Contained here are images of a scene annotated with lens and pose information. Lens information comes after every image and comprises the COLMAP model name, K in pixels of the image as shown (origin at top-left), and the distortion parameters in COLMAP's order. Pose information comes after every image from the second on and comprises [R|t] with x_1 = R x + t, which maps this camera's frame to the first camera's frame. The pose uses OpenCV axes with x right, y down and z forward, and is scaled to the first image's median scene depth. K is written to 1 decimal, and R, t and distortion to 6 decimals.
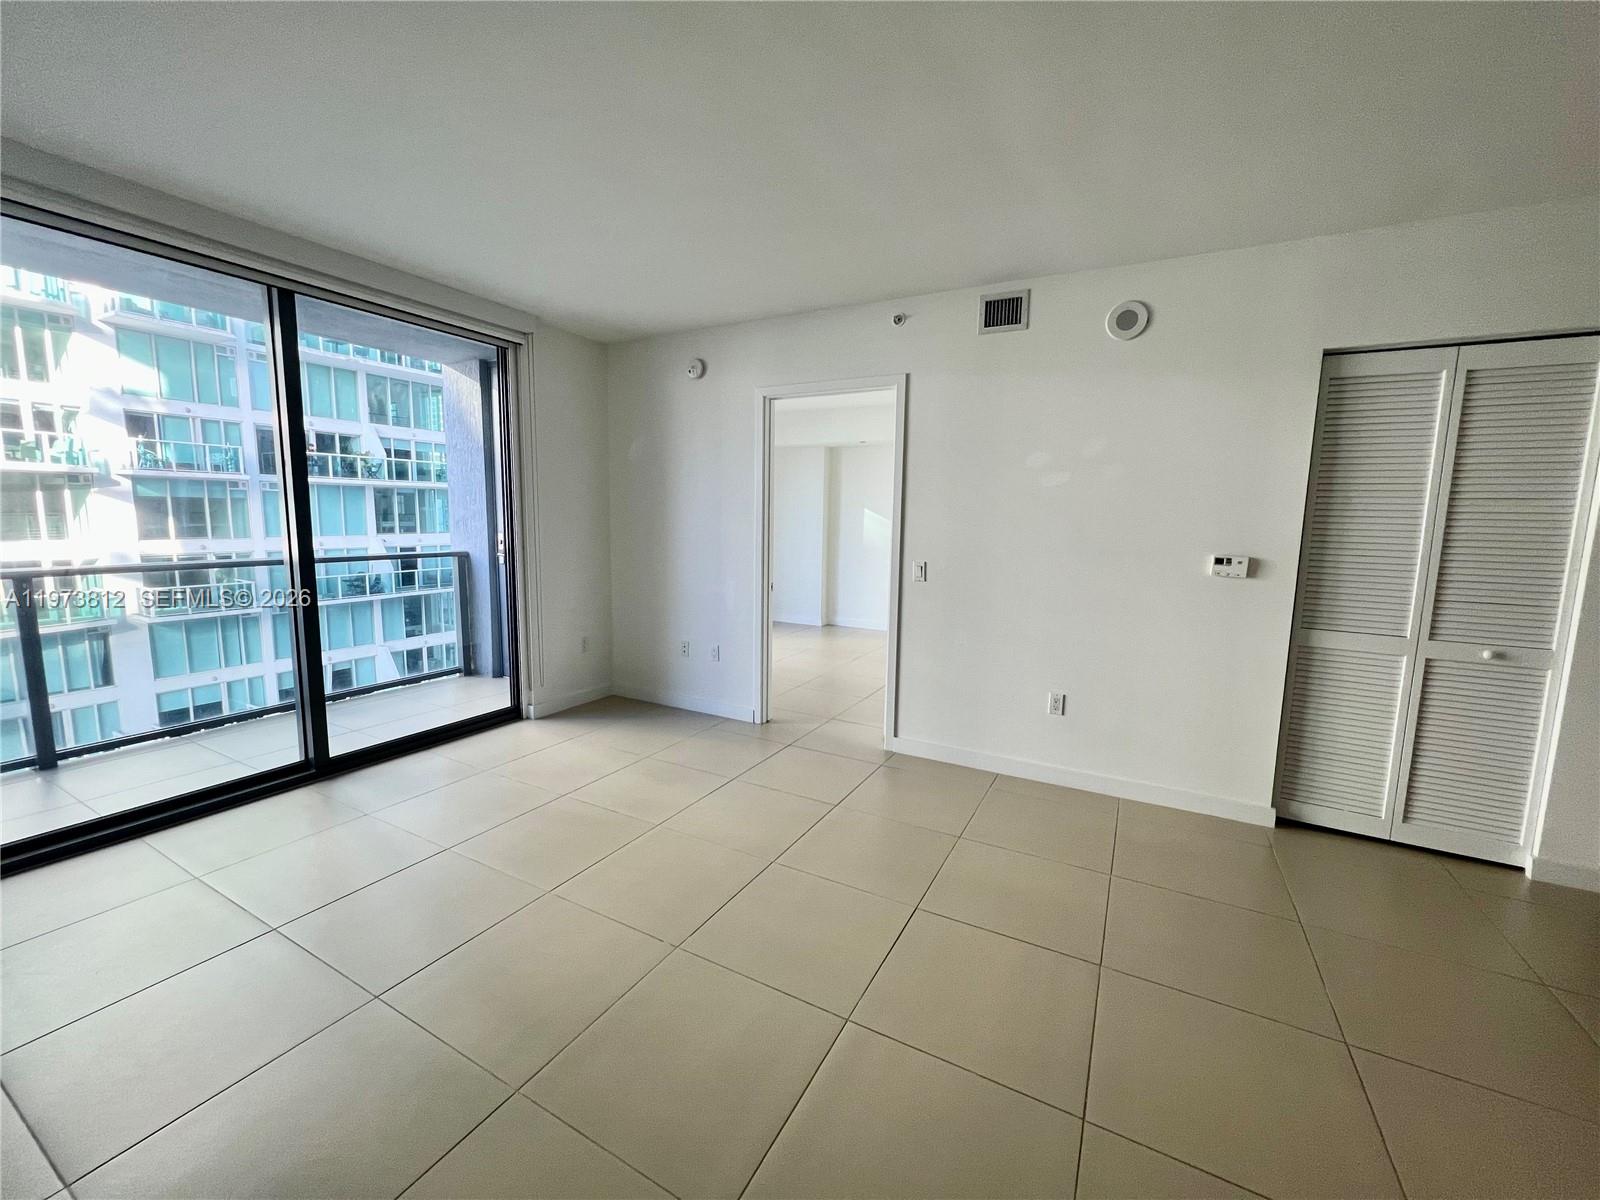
lens RADIAL K [[640.1, 0, 804.7], [0, 640.1, 595.7], [0, 0, 1]] dist [-0.004473, 0.000064]
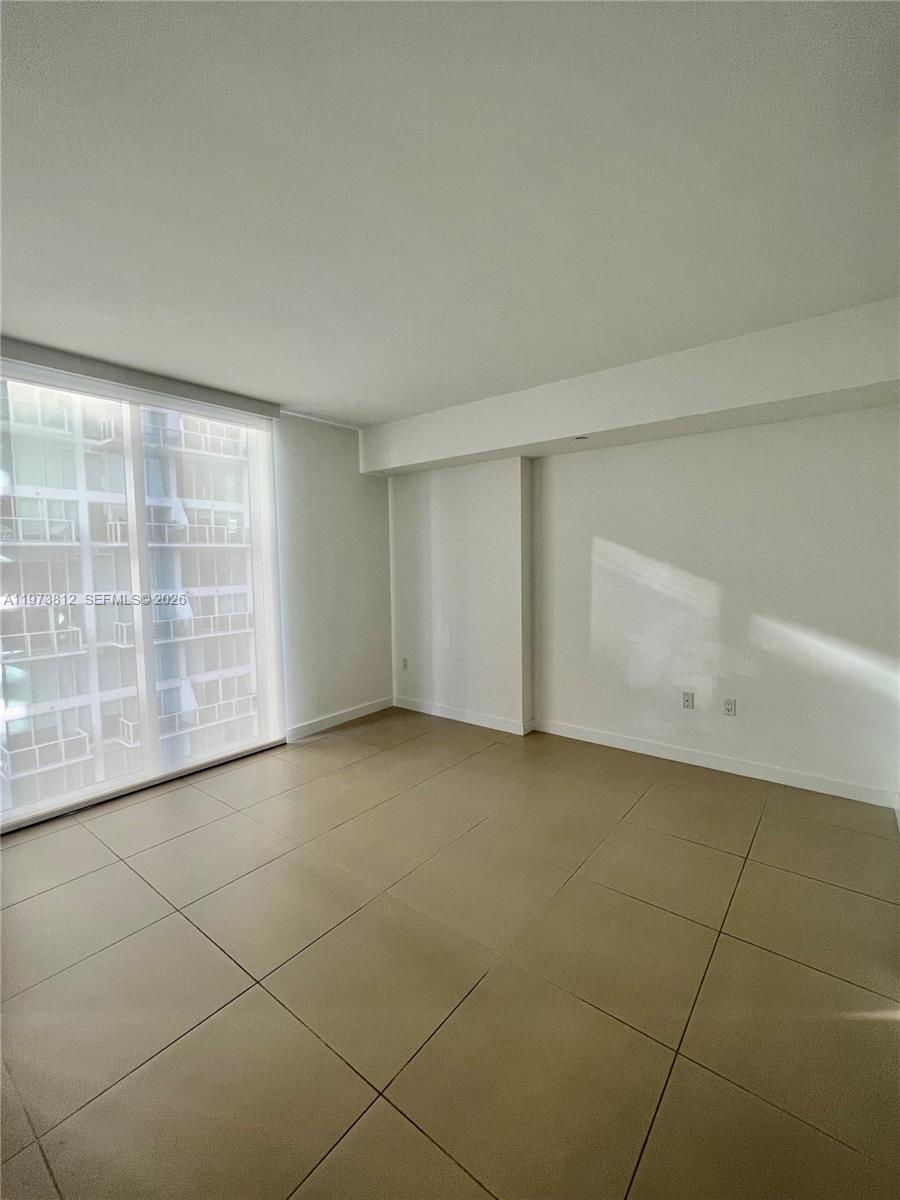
lens RADIAL K [[513.1, 0, 444.6], [0, 513.1, 594.5], [0, 0, 1]] dist [0.000817, 0.000081]
pose [[0.981484, -0.015767, -0.190894, 0.011771], [0.004394, 0.998197, -0.059857, -0.024517], [0.191493, 0.057910, 0.979784, 0.155364]]
